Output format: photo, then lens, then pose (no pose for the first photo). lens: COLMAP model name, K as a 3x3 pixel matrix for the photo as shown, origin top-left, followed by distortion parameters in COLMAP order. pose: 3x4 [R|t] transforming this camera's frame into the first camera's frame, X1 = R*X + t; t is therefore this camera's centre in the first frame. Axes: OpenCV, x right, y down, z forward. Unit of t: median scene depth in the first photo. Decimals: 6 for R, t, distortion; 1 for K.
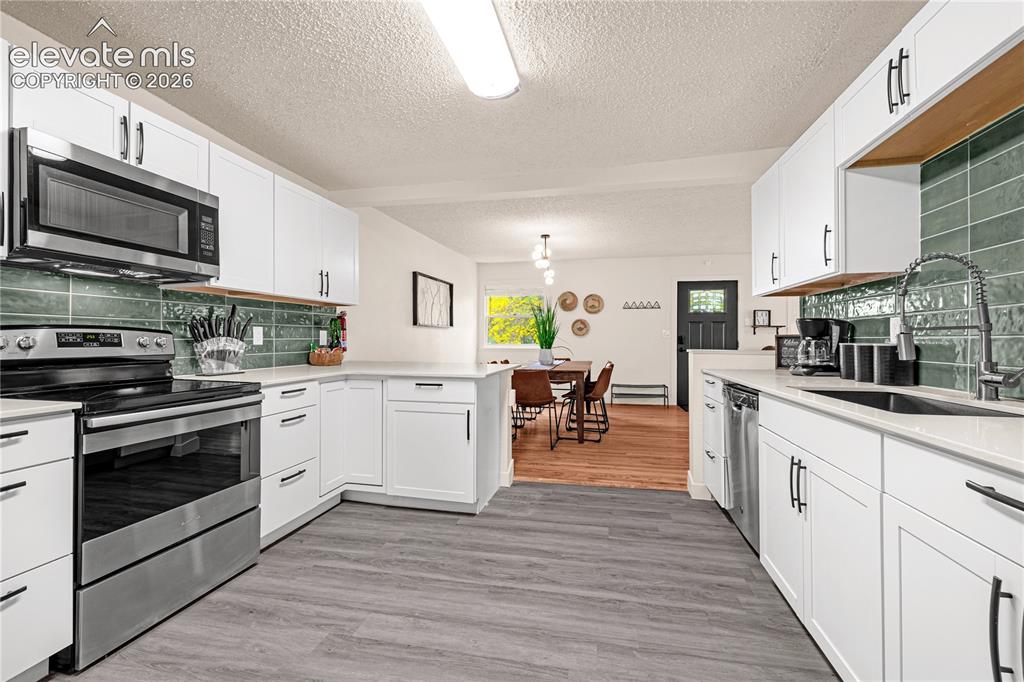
lens RADIAL K [[431.6, 0, 505.9], [0, 431.6, 337.4], [0, 0, 1]] dist [0.001625, 0.000658]
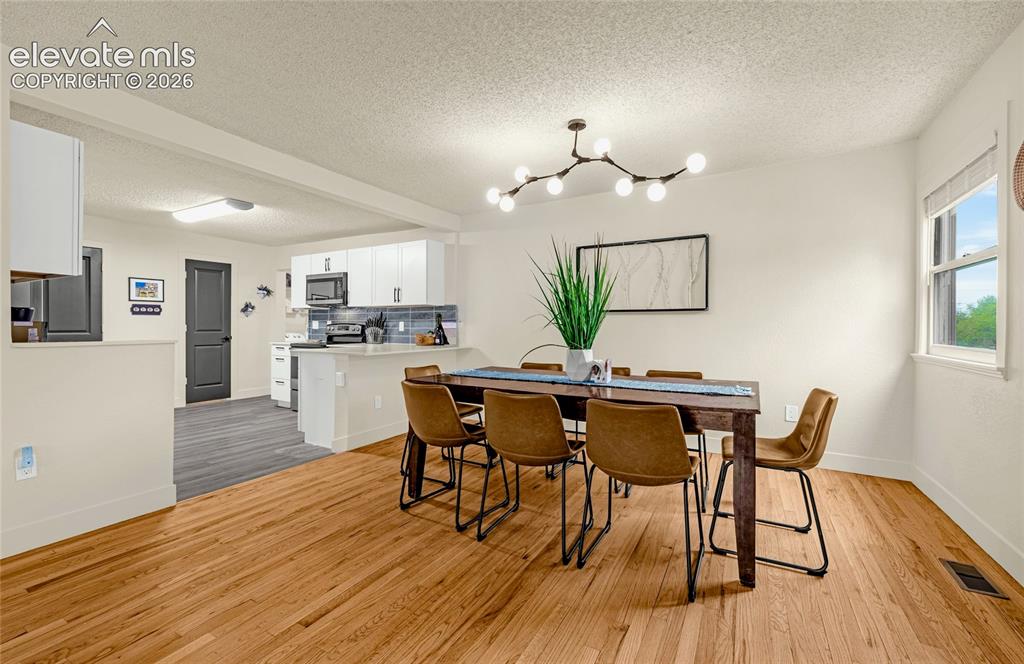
lens RADIAL K [[431.6, 0, 505.5], [0, 431.6, 328.5], [0, 0, 1]] dist [0.000667, 0.000093]
pose [[-0.292675, 0.000419, -0.956212, 1.478982], [-0.000371, 1.000000, 0.000552, 0.006190], [0.956212, 0.000517, -0.292675, 2.653512]]
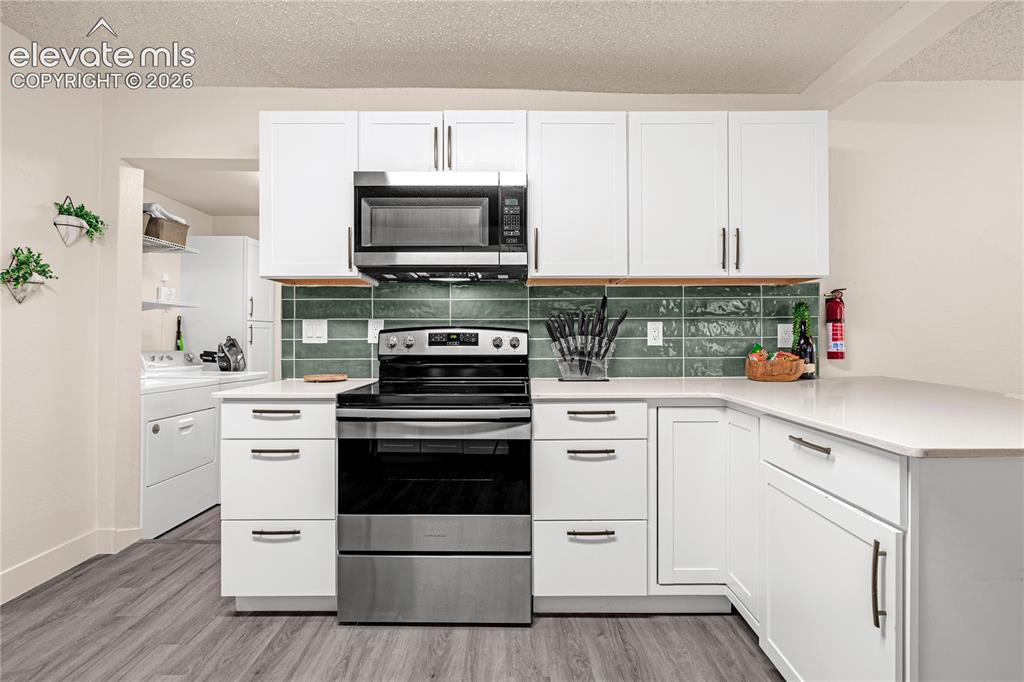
lens RADIAL K [[496.3, 0, 520.6], [0, 496.3, 337.8], [0, 0, 1]] dist [-0.001202, 0.000106]
pose [[0.239599, -0.002519, -0.970869, 0.281707], [0.007319, 0.999973, -0.000789, 0.003438], [0.970844, -0.006916, 0.239611, 0.750181]]
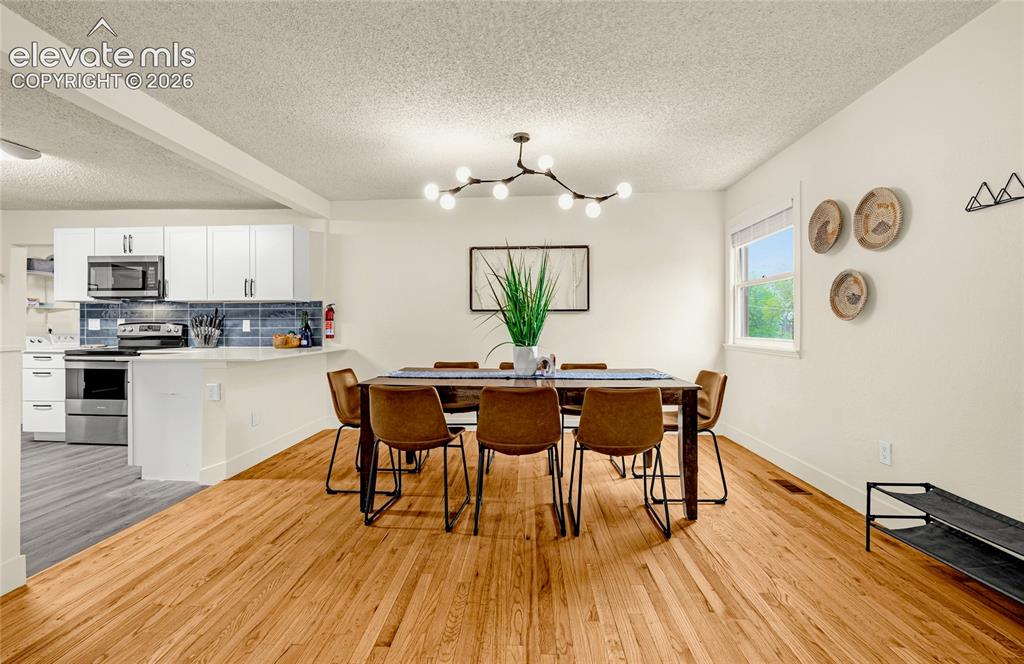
lens RADIAL K [[456.1, 0, 507.3], [0, 456.1, 329.2], [0, 0, 1]] dist [-0.007970, 0.000659]
pose [[0.169761, 0.004299, -0.985476, 1.614248], [0.004937, 0.999974, 0.005213, 0.006166], [0.985473, -0.005750, 0.169735, 2.197197]]
